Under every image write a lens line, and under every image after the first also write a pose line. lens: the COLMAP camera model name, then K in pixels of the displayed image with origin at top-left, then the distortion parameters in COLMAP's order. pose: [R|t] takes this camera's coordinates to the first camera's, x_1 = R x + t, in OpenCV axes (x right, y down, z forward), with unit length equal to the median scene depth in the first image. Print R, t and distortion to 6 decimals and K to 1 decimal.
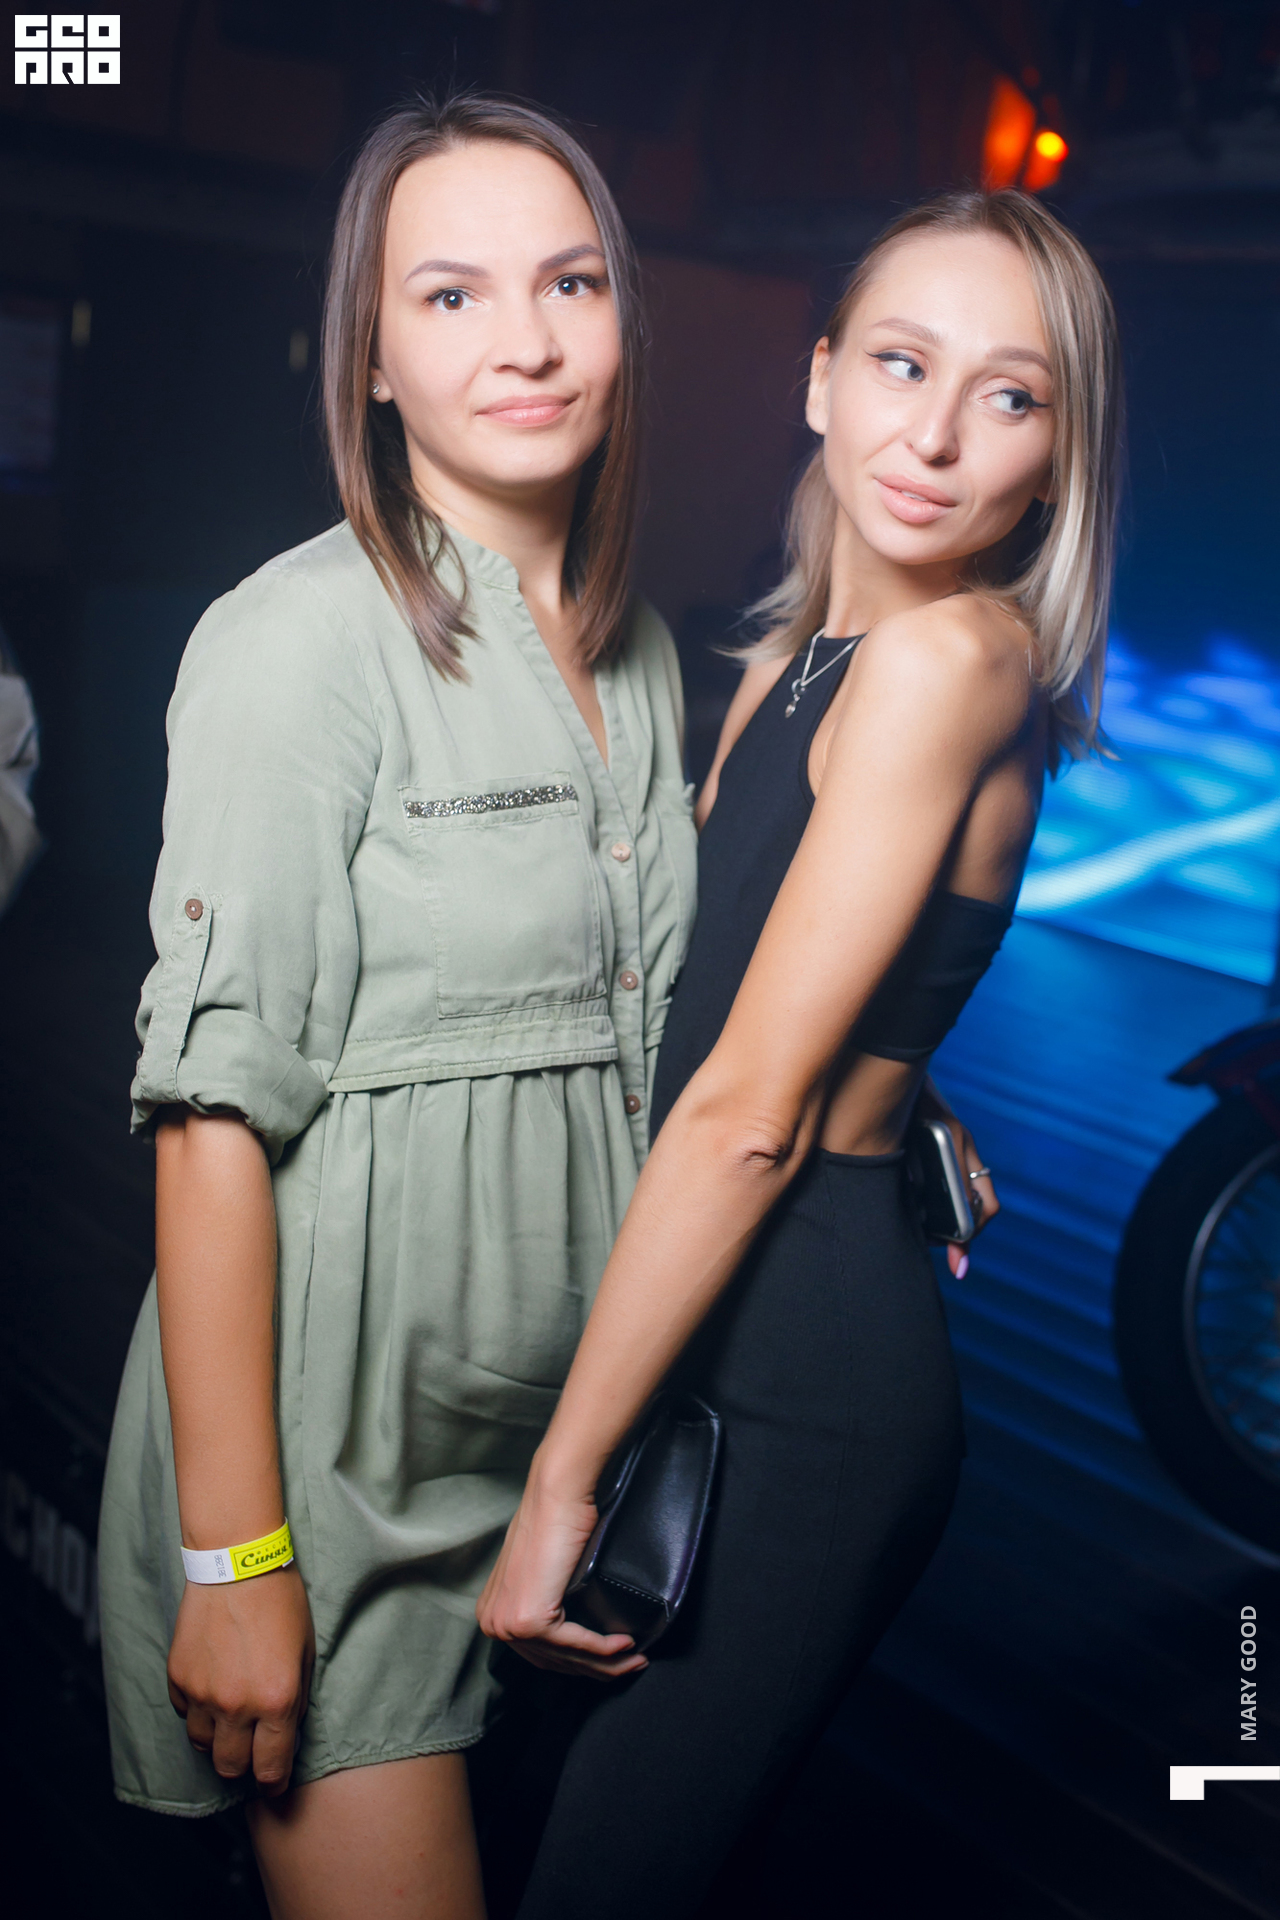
lens RADIAL K [[1933.4, 0, 639.9], [0, 1933.4, 958.4], [0, 0, 1]] dist [0.064432, 0.004162]
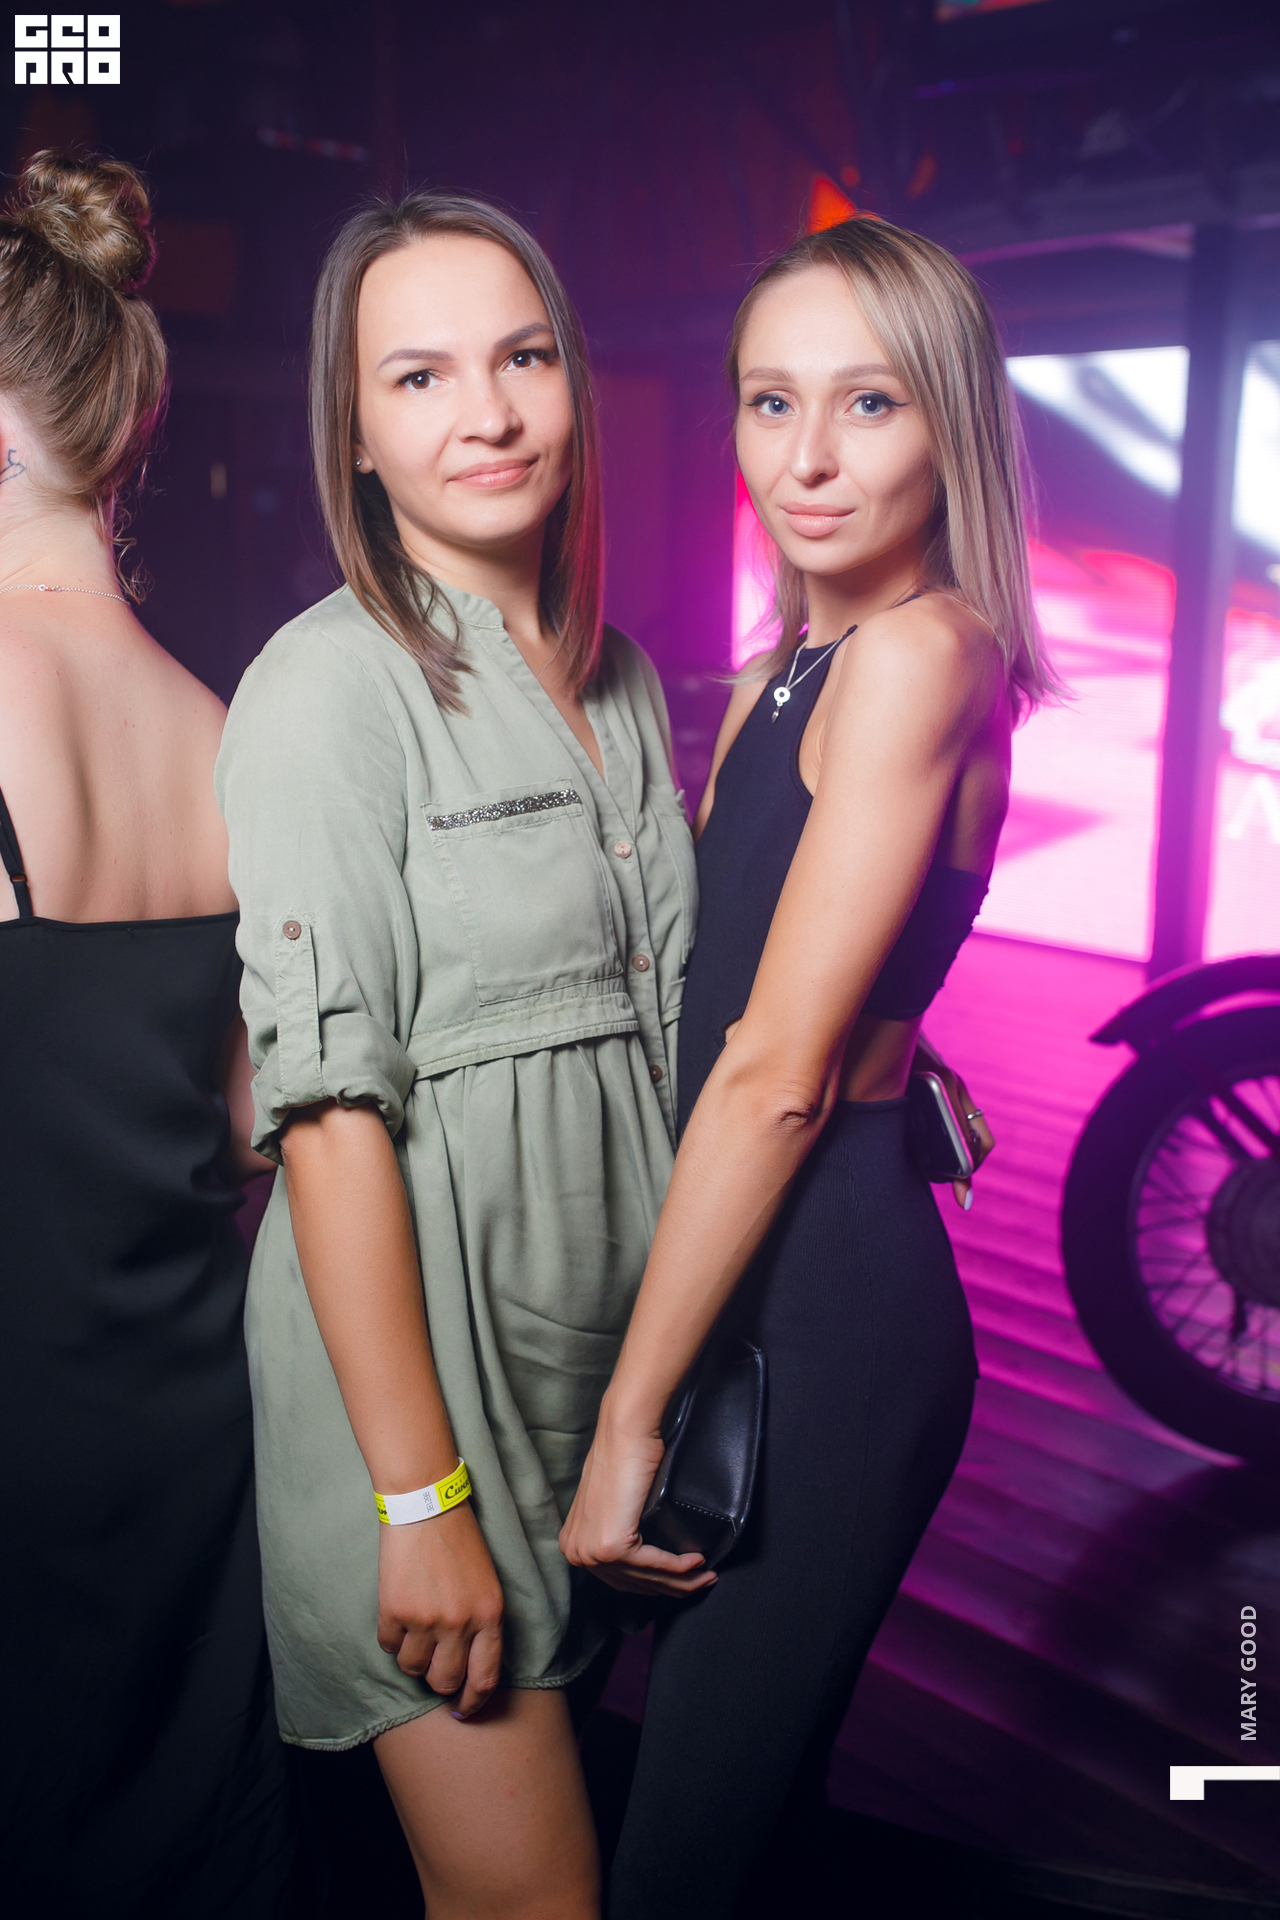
lens RADIAL K [[1933.4, 0, 639.9], [0, 1933.4, 958.4], [0, 0, 1]] dist [0.064432, 0.004162]
pose [[0.996346, -0.073645, -0.043248, 0.041380], [0.075099, 0.996629, 0.033020, -0.027934], [0.040671, -0.036147, 0.998519, -0.092756]]
